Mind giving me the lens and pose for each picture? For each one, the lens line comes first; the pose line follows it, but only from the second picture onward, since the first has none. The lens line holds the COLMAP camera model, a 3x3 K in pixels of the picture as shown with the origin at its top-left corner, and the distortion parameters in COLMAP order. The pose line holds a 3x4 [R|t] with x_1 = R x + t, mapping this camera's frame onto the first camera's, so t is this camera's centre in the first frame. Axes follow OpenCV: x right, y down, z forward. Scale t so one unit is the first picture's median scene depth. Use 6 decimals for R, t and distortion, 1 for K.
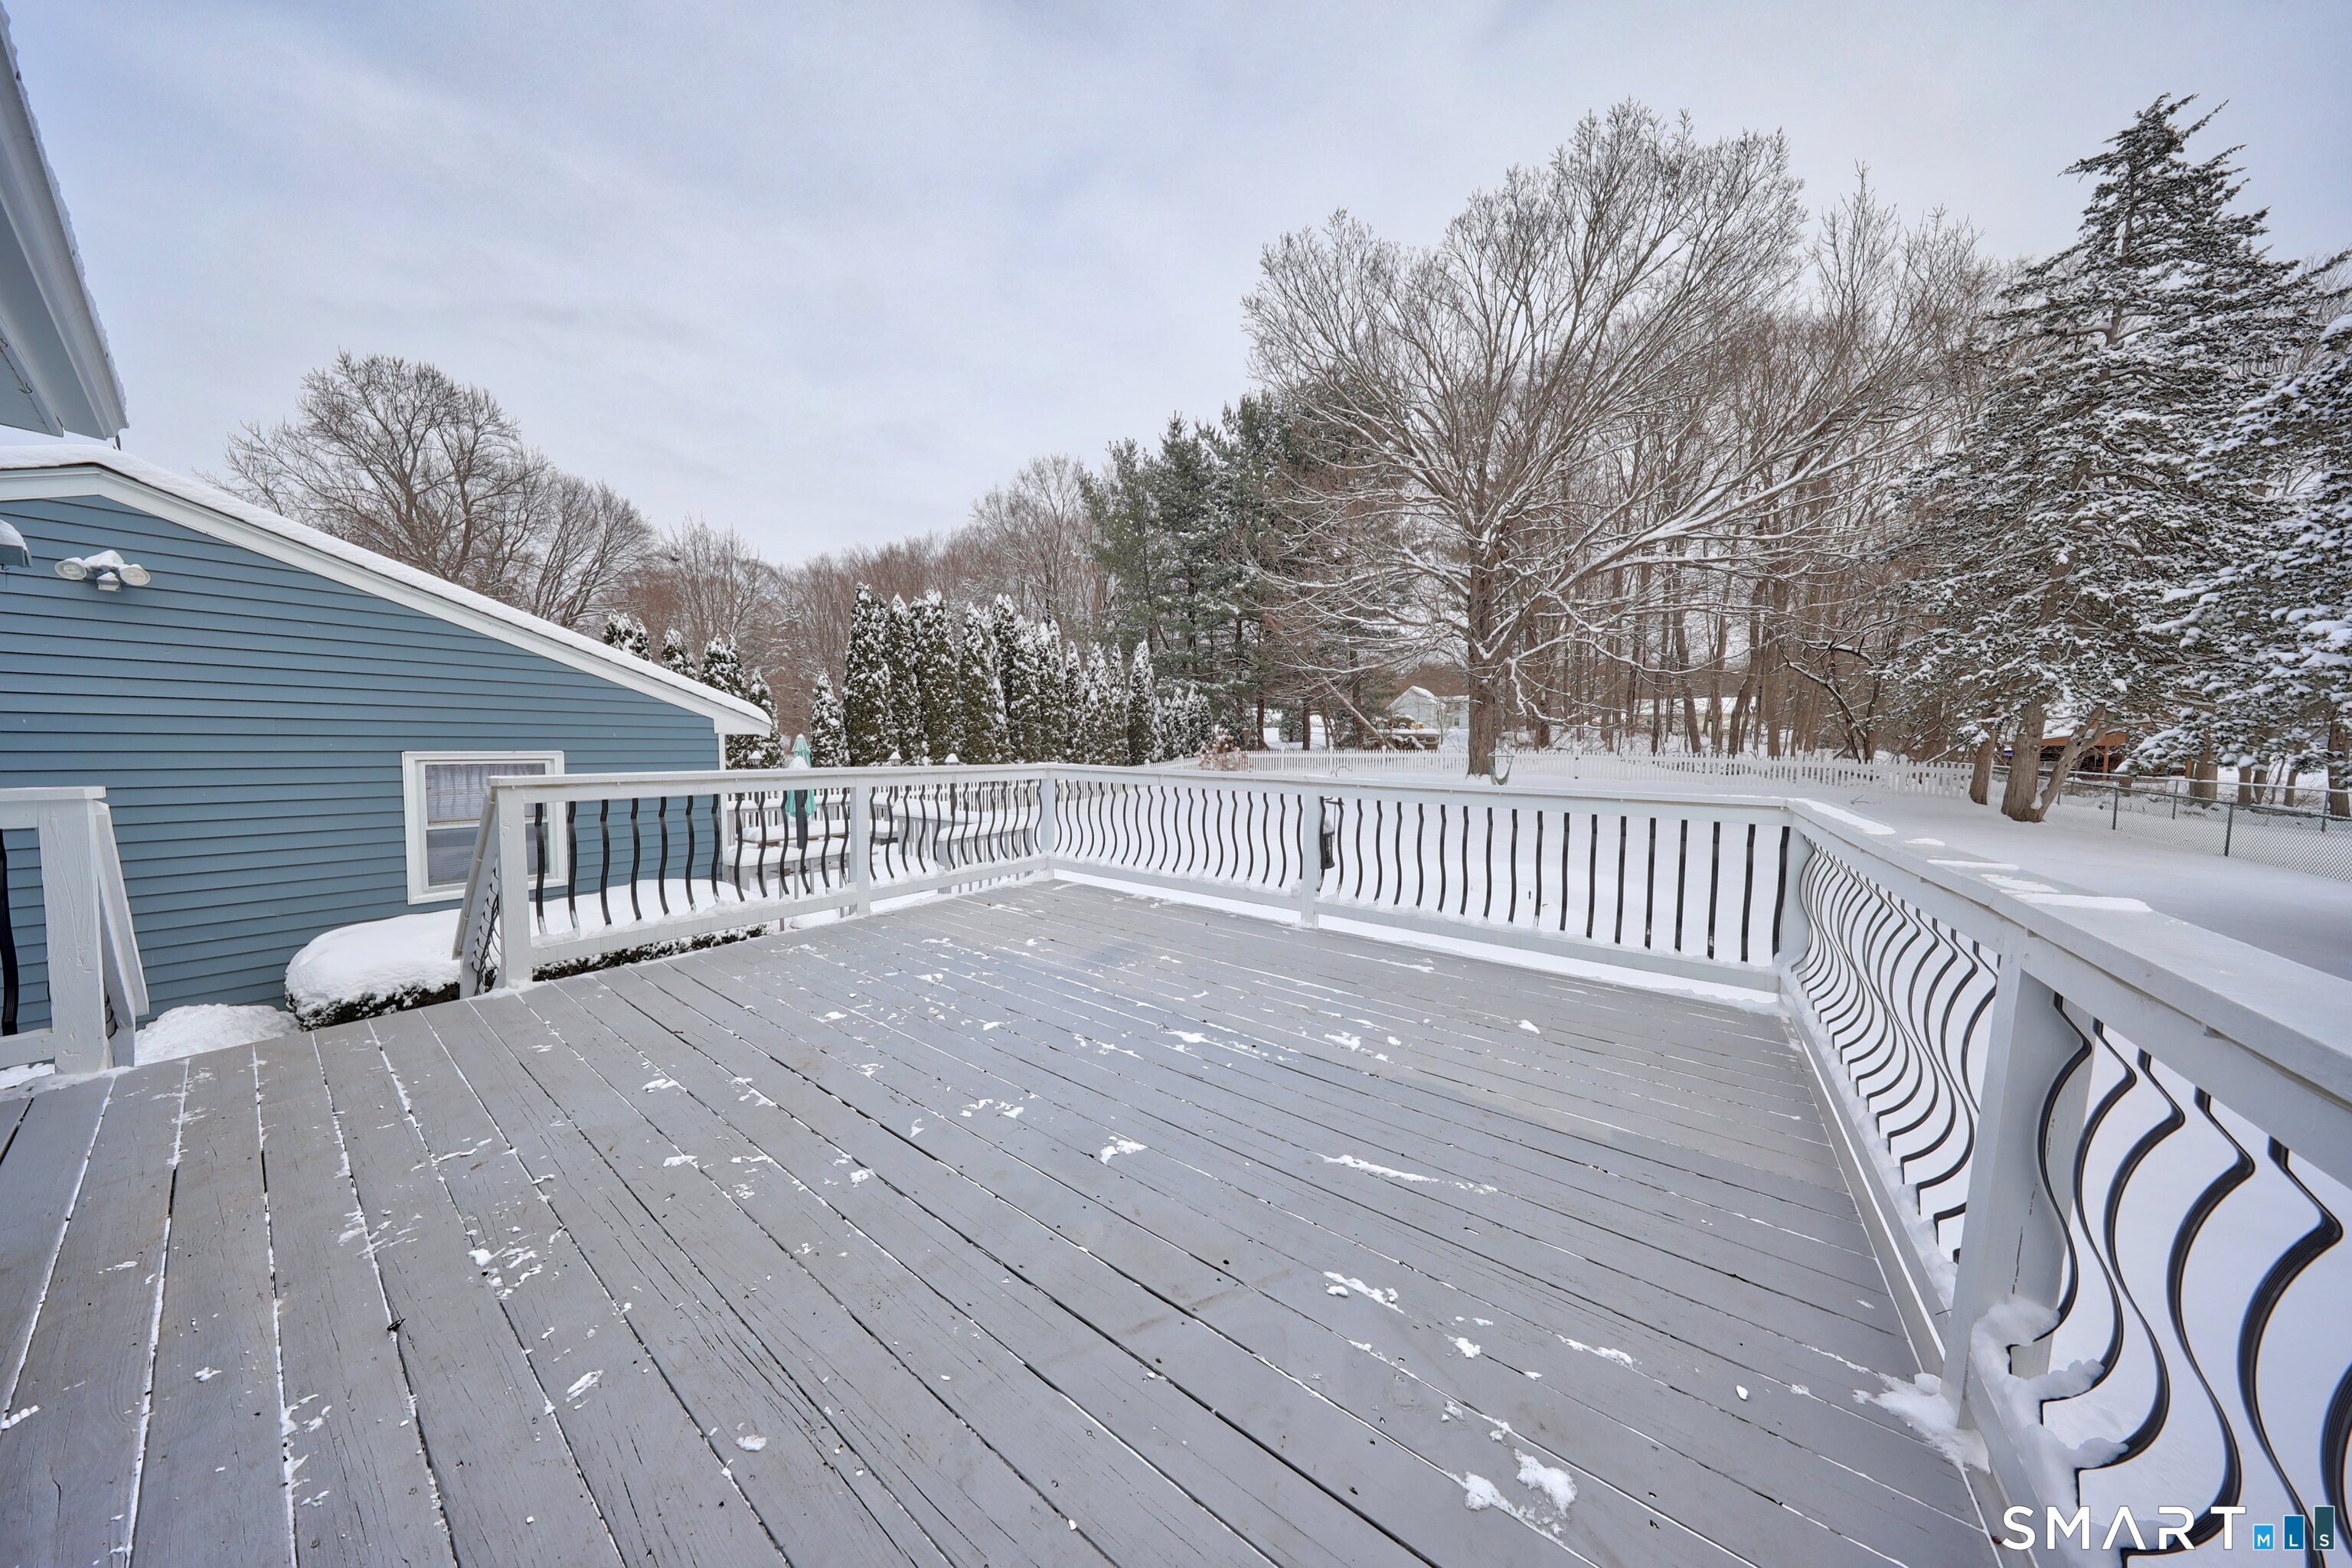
lens RADIAL K [[661.4, 0, 1176.0], [0, 661.4, 784.0], [0, 0, 1]] dist [0.011755, -0.000006]
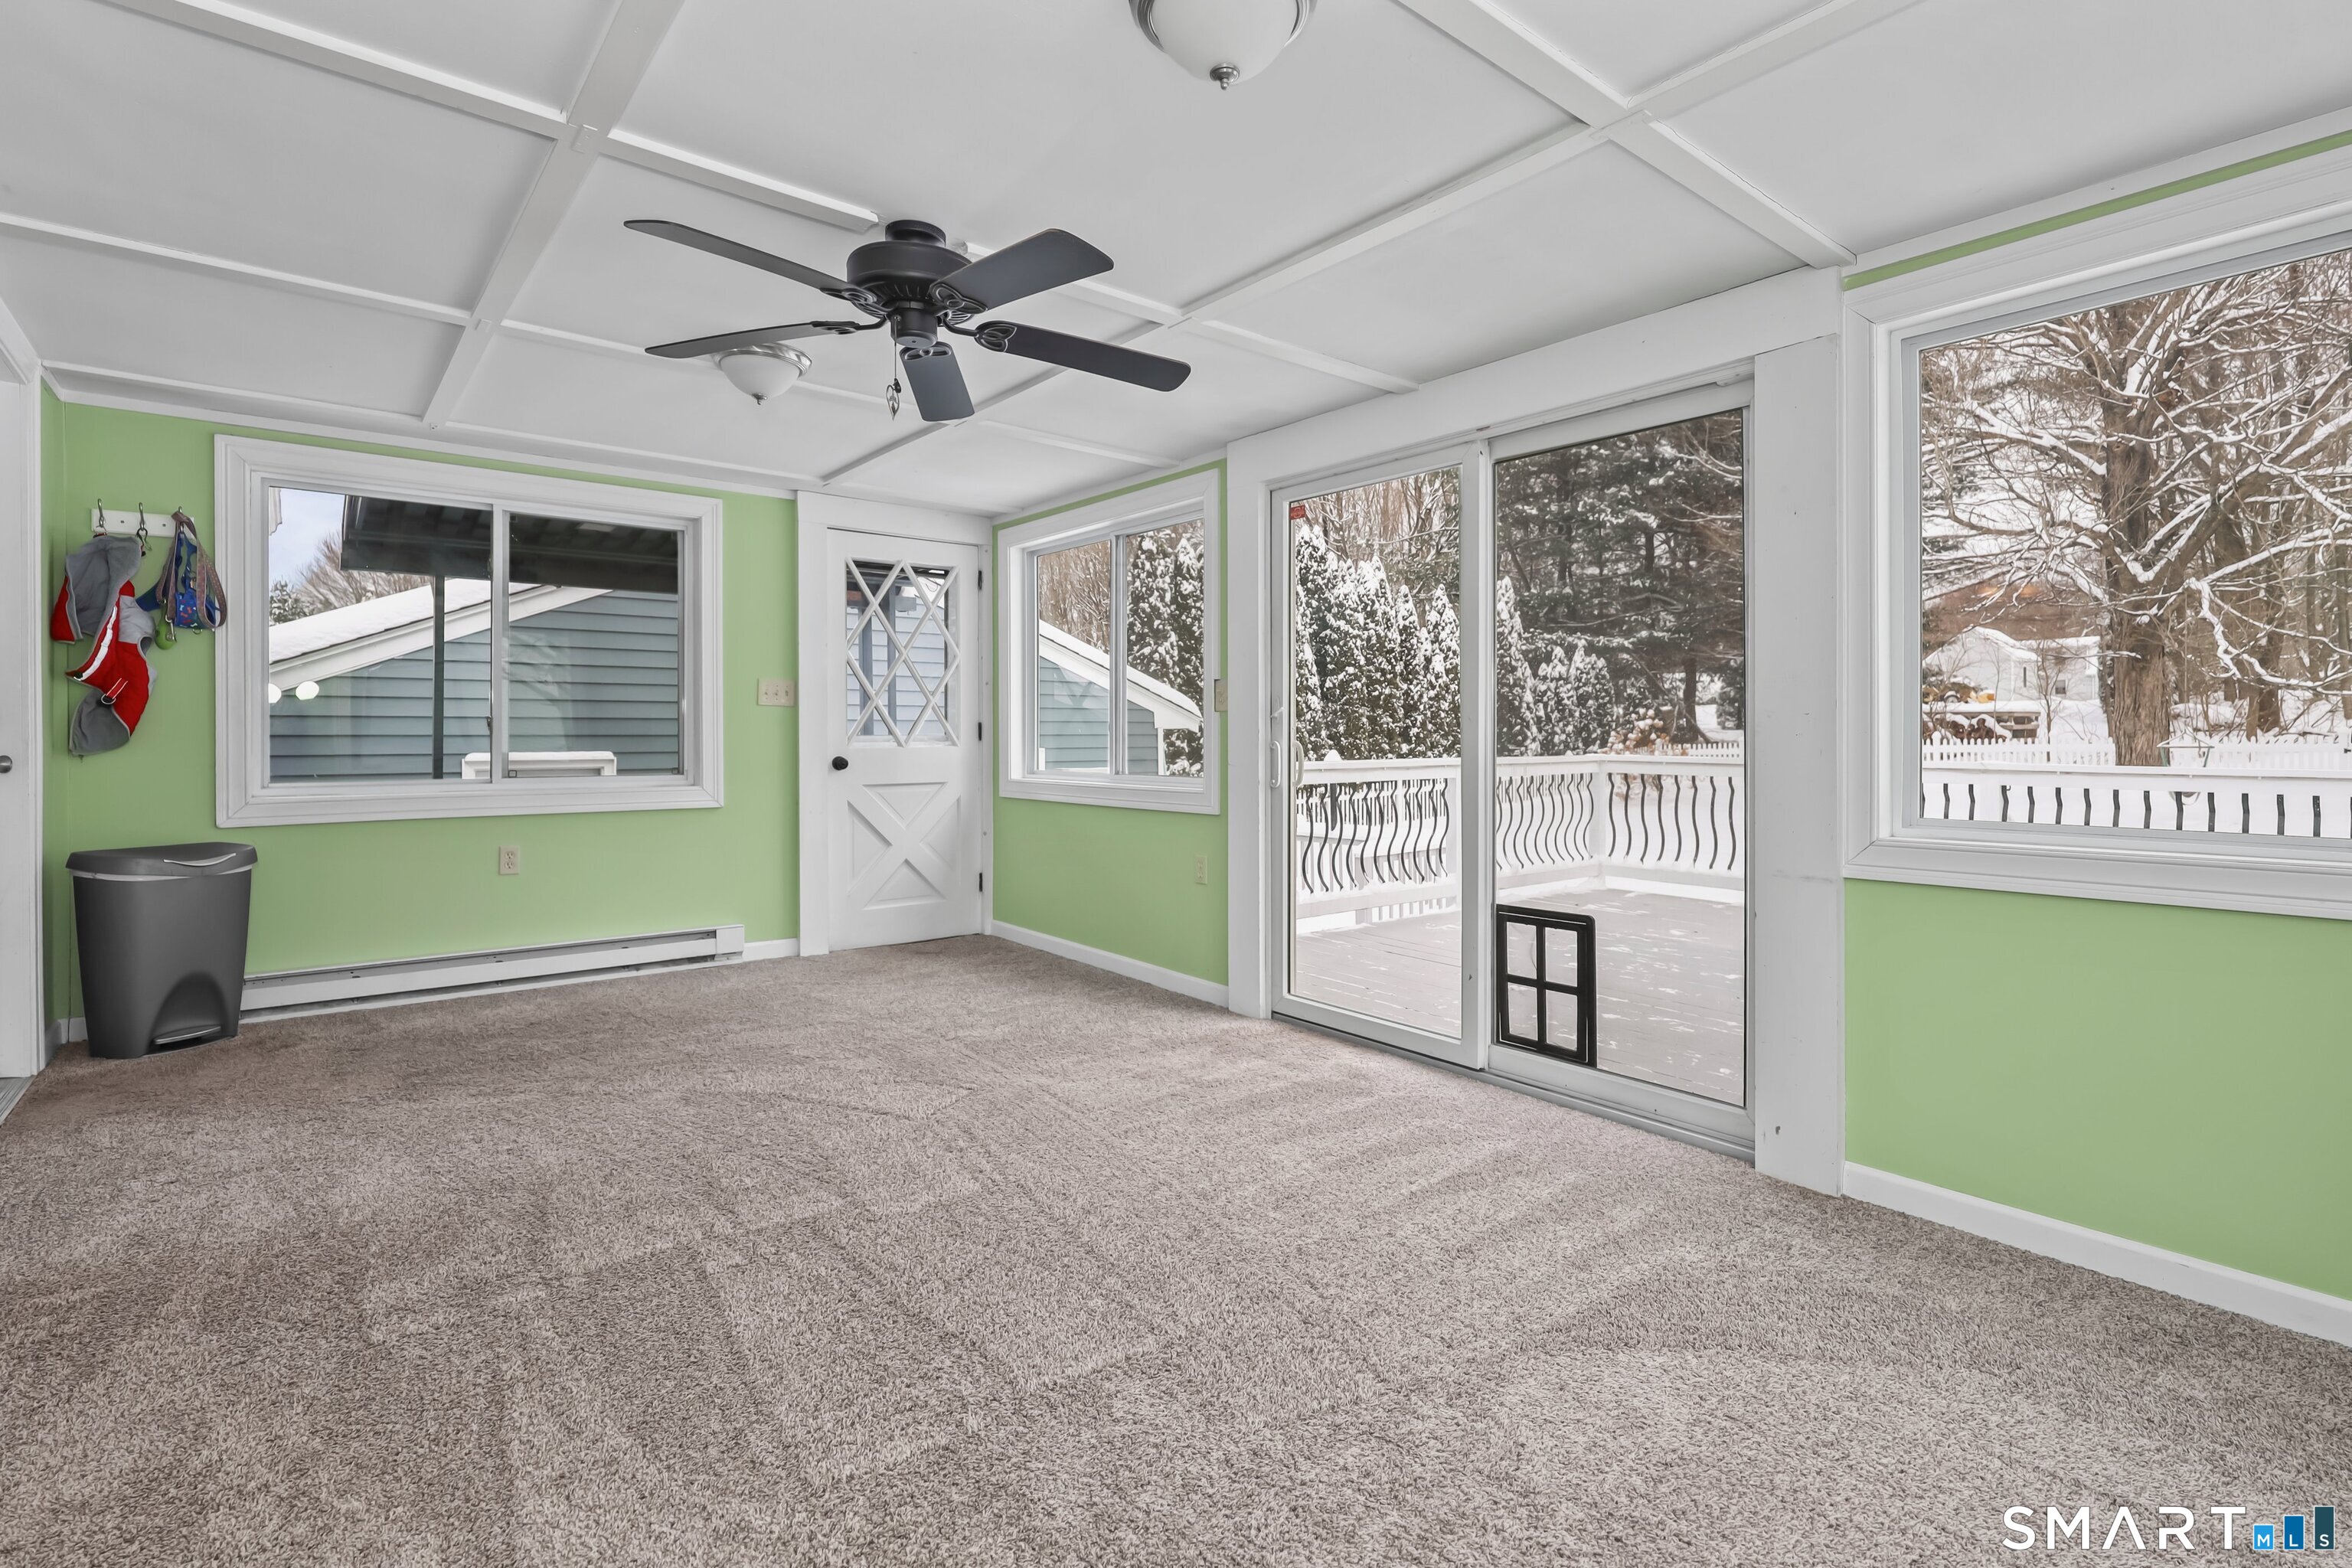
lens RADIAL K [[1088.4, 0, 1176.2], [0, 1088.4, 744.5], [0, 0, 1]] dist [-0.000107, -0.000389]
pose [[0.961422, -0.012393, -0.274798, -0.087493], [-0.002630, 0.998525, -0.054233, 0.008997], [0.275065, 0.052864, 0.959971, -0.141941]]
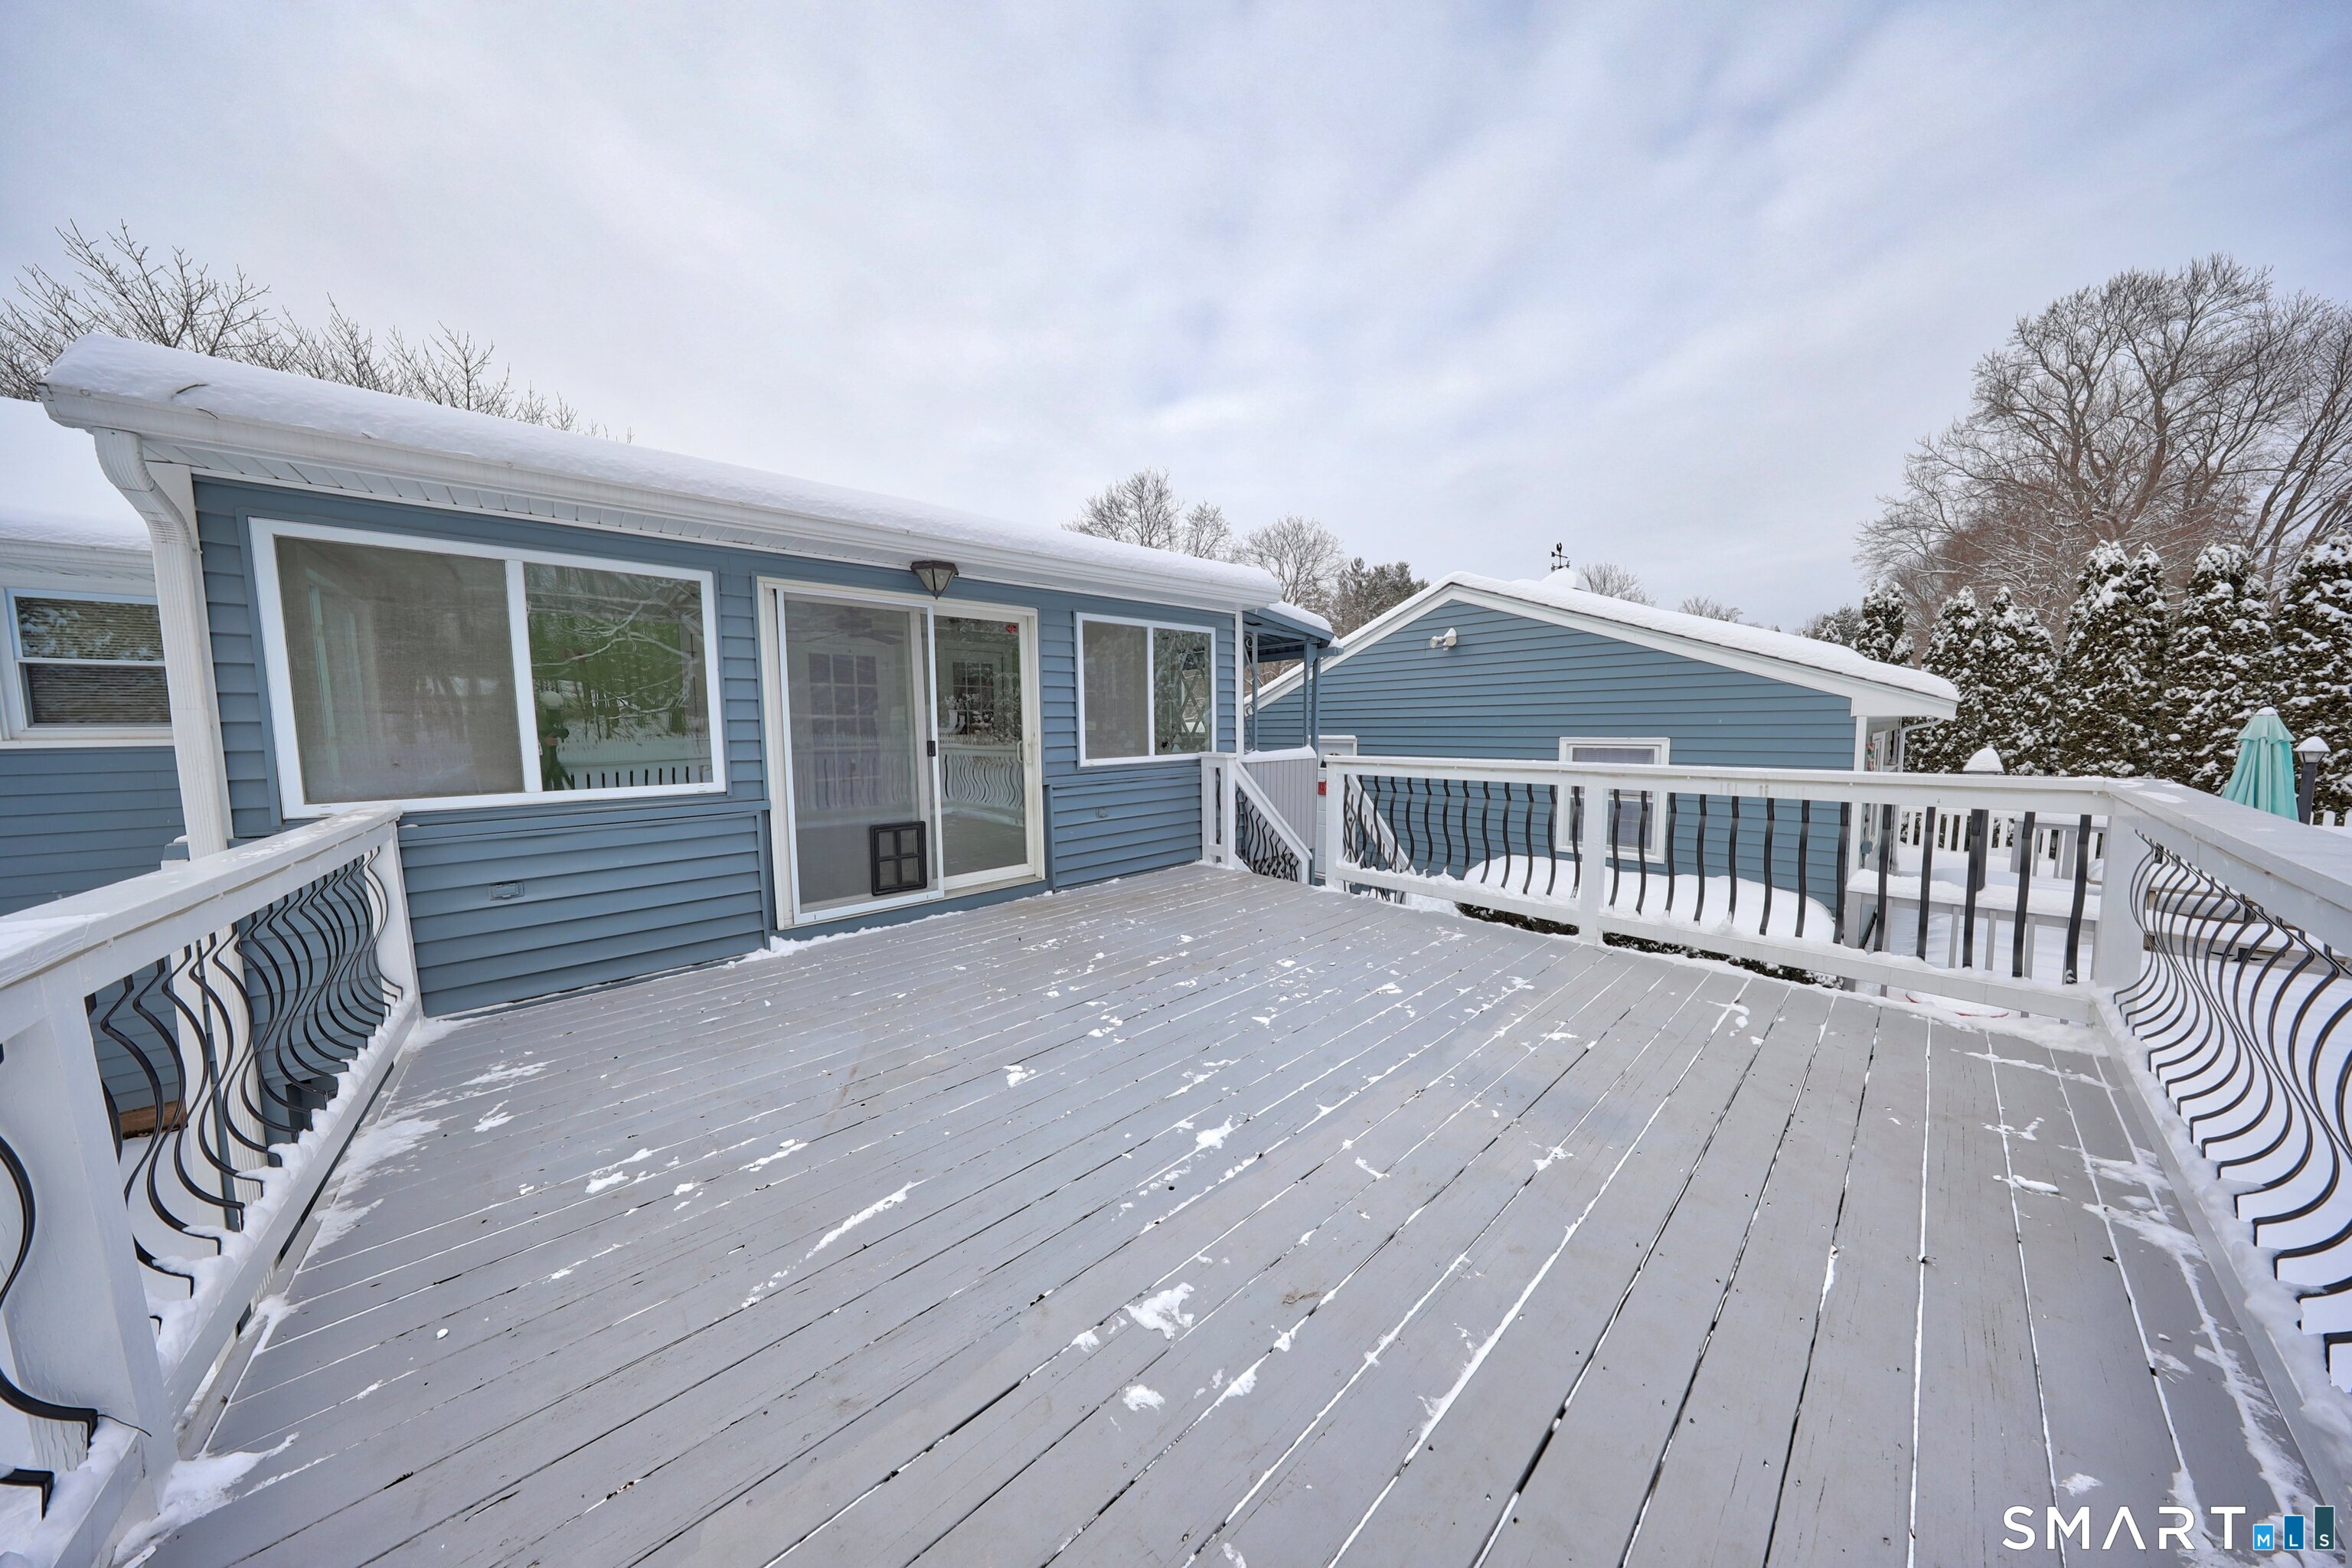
lens RADIAL K [[698.5, 0, 1176.0], [0, 698.5, 784.0], [0, 0, 1]] dist [0.006543, 0.000012]
pose [[-0.218671, 0.076786, -0.972773, 0.097098], [-0.053070, 0.994488, 0.090430, -0.010126], [0.974354, 0.071400, -0.213391, 0.139617]]
